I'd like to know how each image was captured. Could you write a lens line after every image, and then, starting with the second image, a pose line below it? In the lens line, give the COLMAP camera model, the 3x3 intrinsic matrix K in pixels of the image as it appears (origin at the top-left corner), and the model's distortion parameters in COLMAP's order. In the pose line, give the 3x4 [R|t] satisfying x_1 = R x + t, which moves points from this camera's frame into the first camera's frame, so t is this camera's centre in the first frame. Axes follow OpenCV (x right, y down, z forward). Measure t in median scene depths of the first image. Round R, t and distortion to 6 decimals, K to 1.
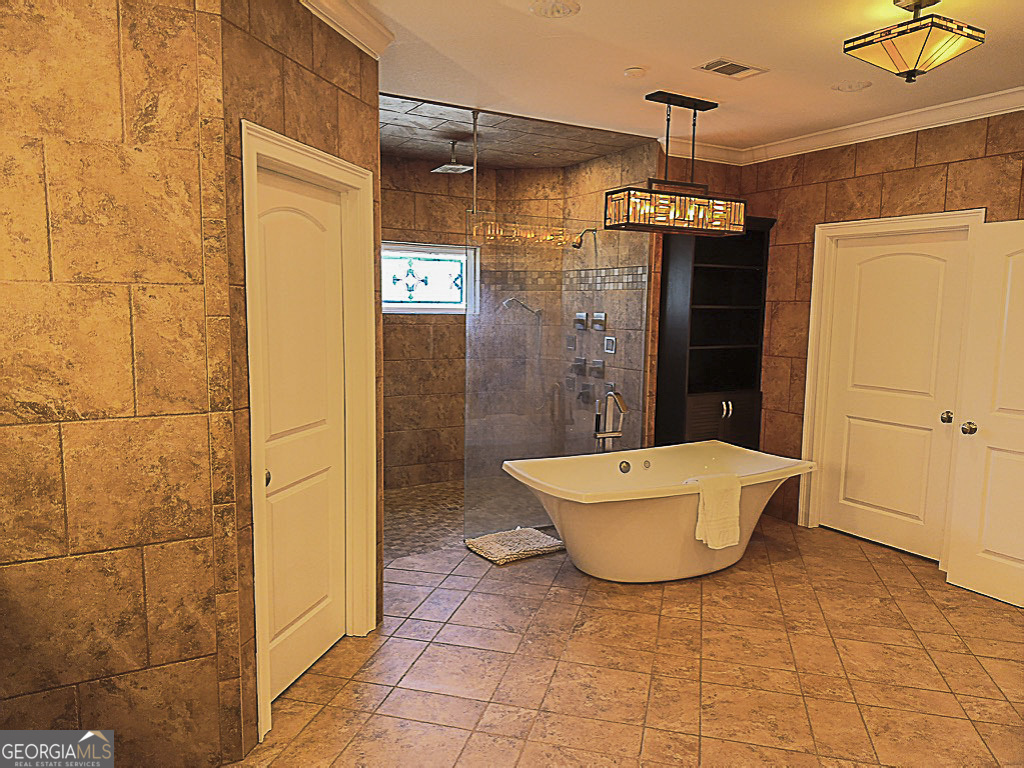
lens RADIAL K [[727.0, 0, 511.4], [0, 727.0, 387.6], [0, 0, 1]] dist [0.080722, -0.104195]
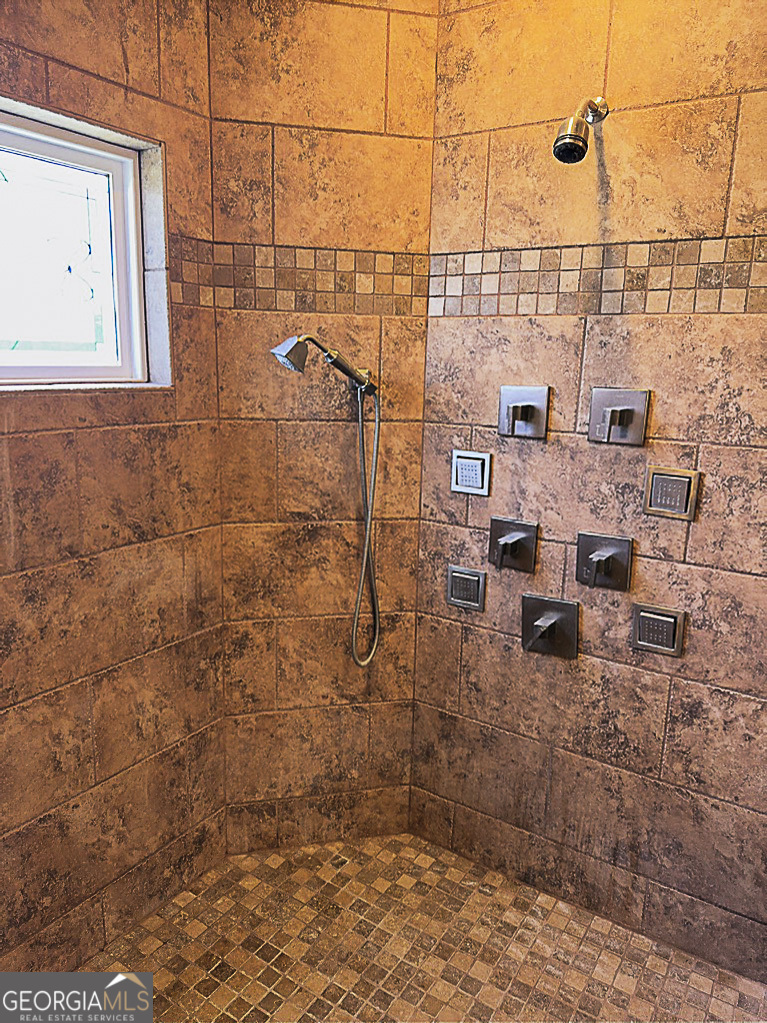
lens RADIAL K [[726.3, 0, 384.5], [0, 726.3, 513.0], [0, 0, 1]] dist [0.080722, -0.104195]
pose [[0.887456, -0.088805, 0.452256, -0.108797], [0.039331, 0.992274, 0.117665, -0.083911], [-0.459211, -0.086635, 0.884092, 0.709306]]
